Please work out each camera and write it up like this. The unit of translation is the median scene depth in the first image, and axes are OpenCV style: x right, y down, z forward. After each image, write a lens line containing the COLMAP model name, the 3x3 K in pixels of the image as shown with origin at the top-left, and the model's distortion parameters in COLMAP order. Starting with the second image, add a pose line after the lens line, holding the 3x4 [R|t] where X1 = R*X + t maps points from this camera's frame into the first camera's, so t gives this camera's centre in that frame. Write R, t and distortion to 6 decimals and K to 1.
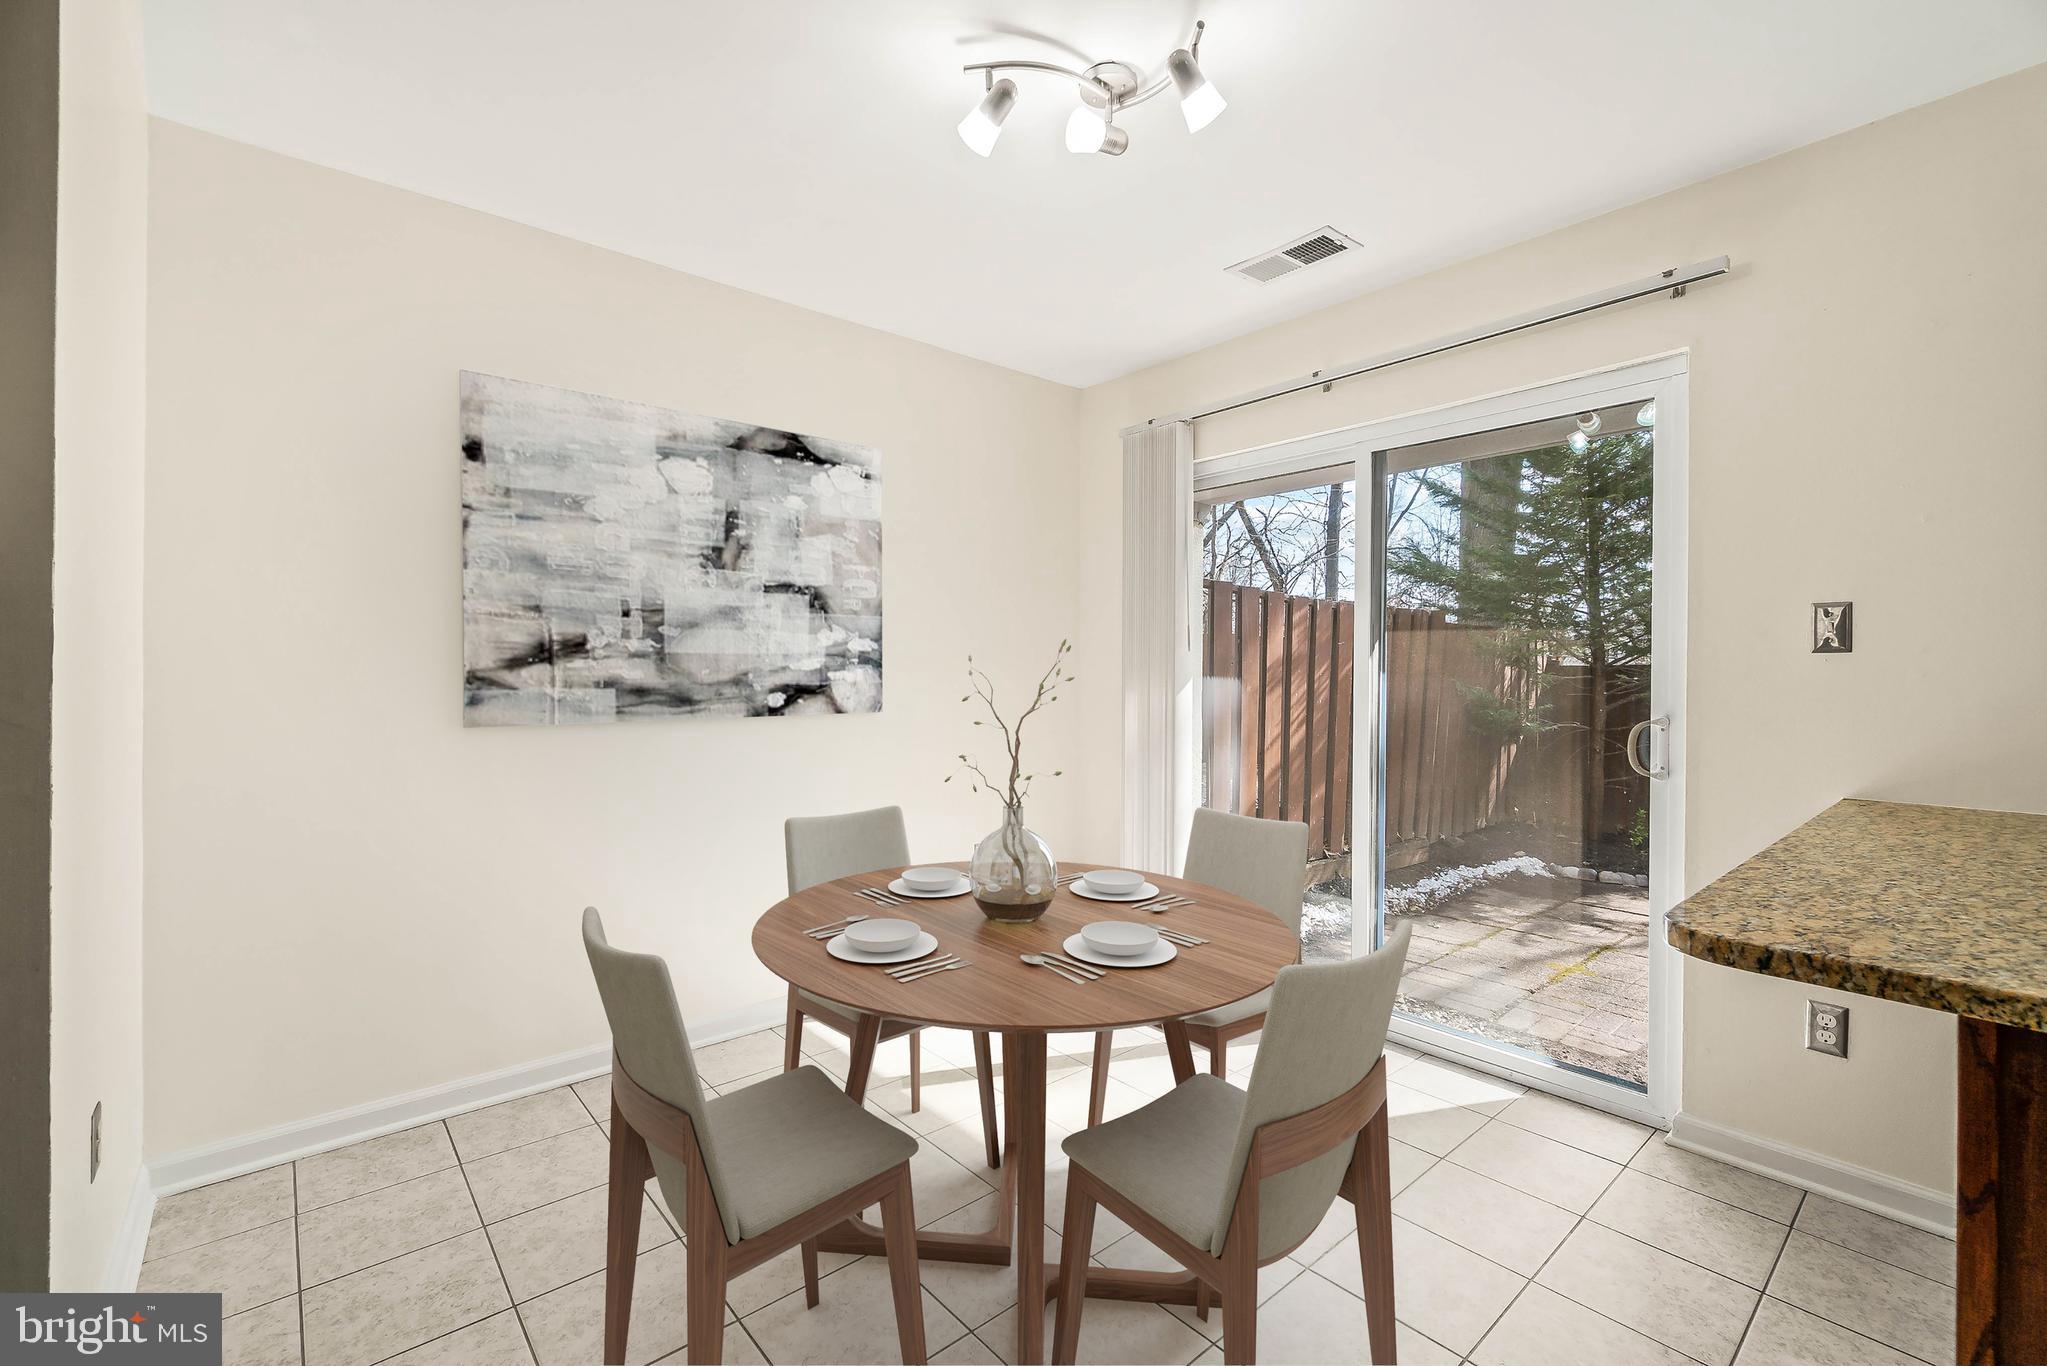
lens RADIAL K [[876.5, 0, 1016.3], [0, 876.5, 669.6], [0, 0, 1]] dist [-0.000018, -0.000074]
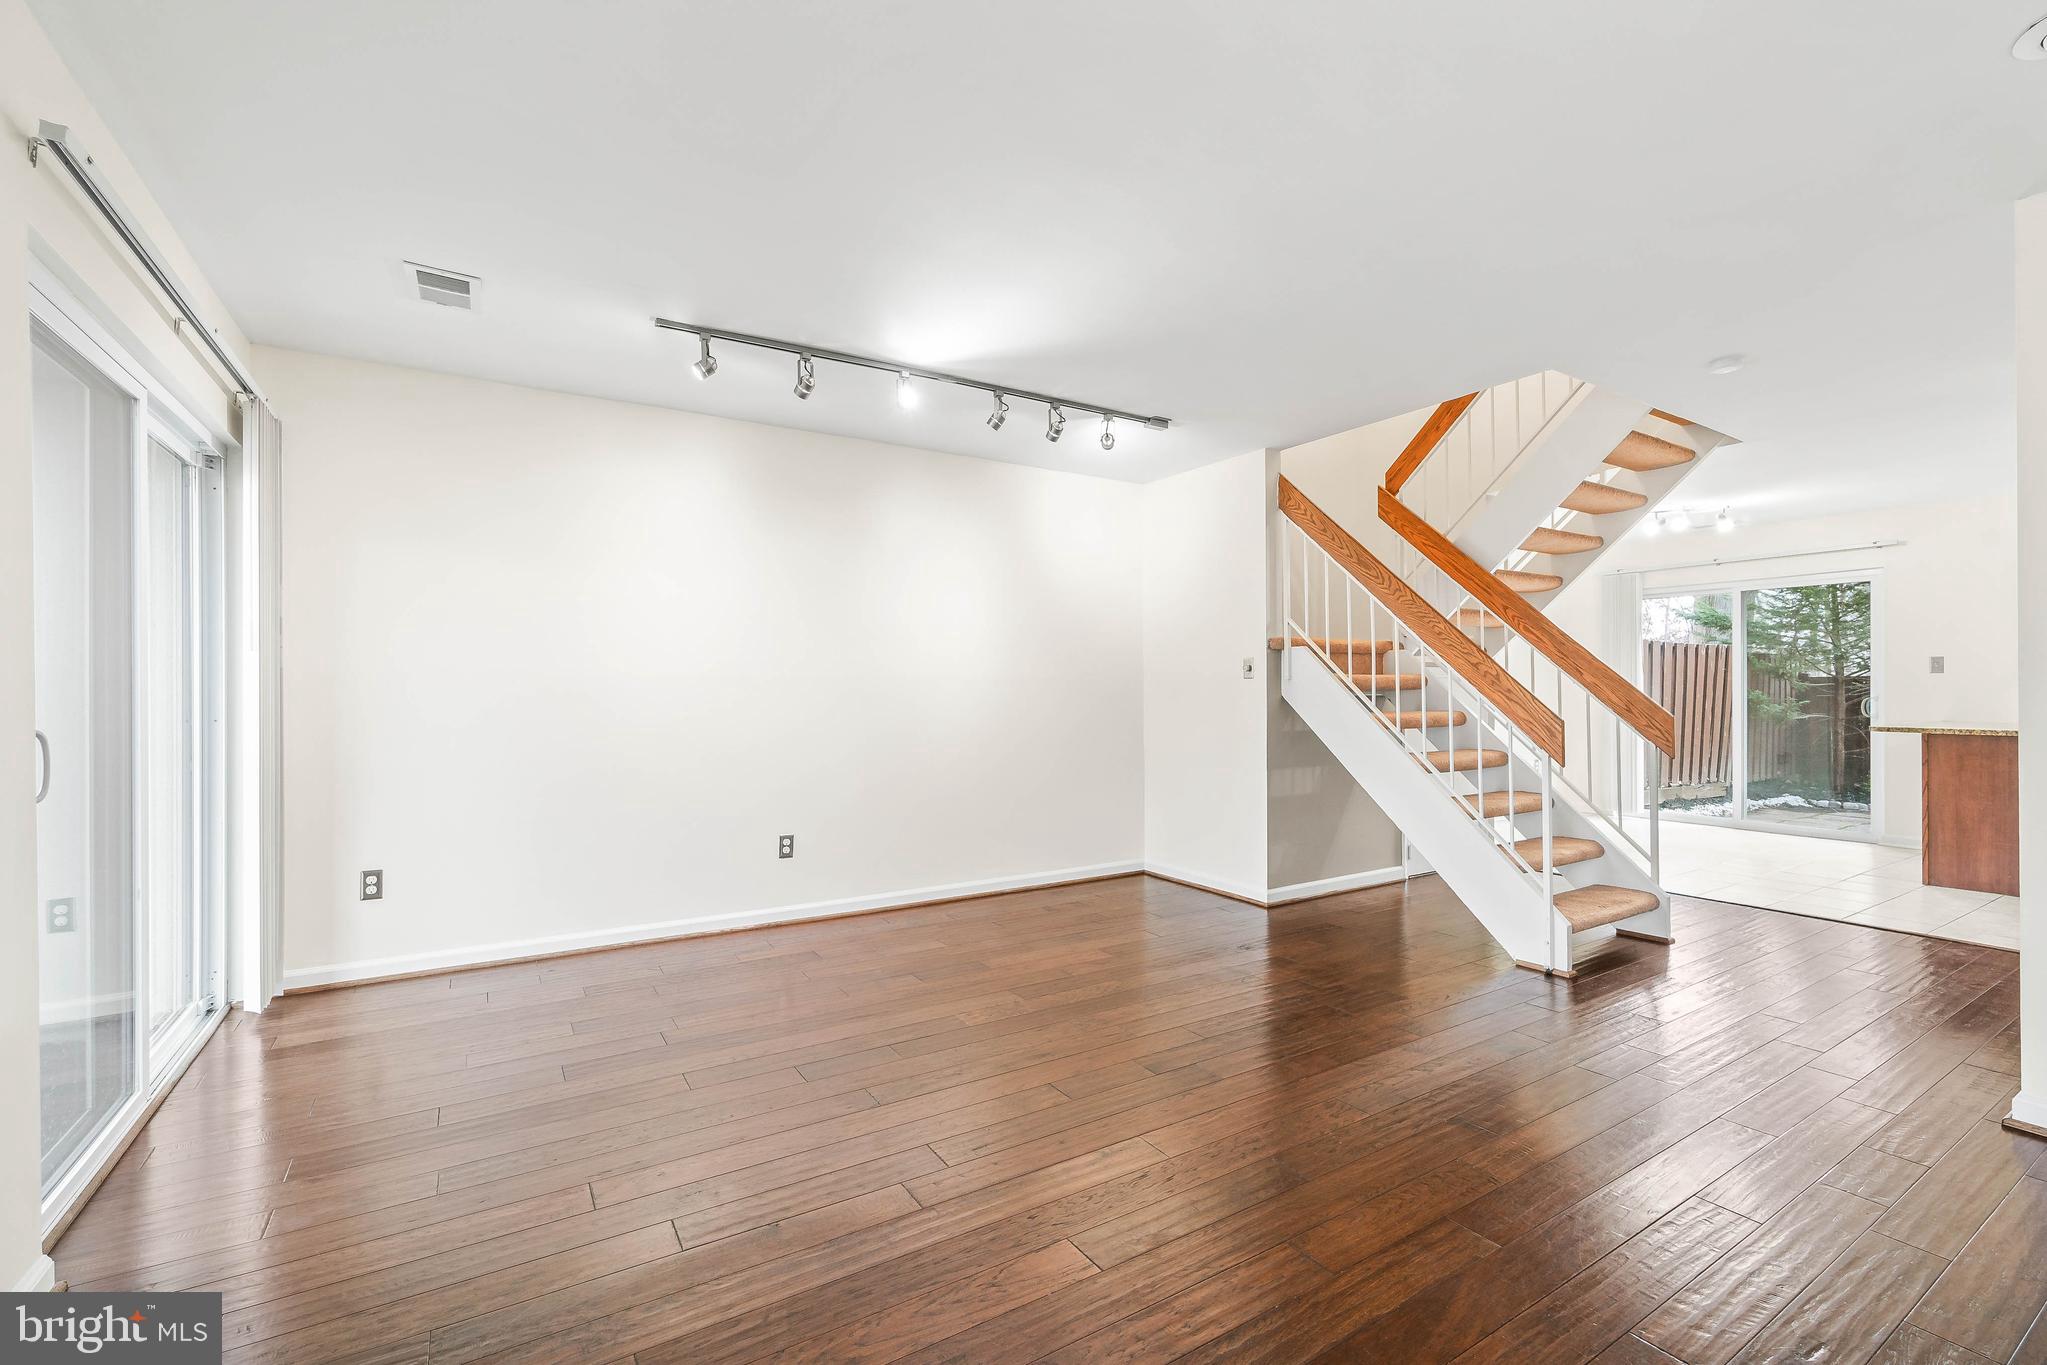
lens RADIAL K [[888.7, 0, 1023.5], [0, 888.7, 682.5], [0, 0, 1]] dist [-0.001318, -0.000429]
pose [[0.989178, -0.007337, -0.146539, -0.562619], [0.006760, 0.999967, -0.004434, 0.002396], [0.146567, 0.003395, 0.989195, -0.805371]]
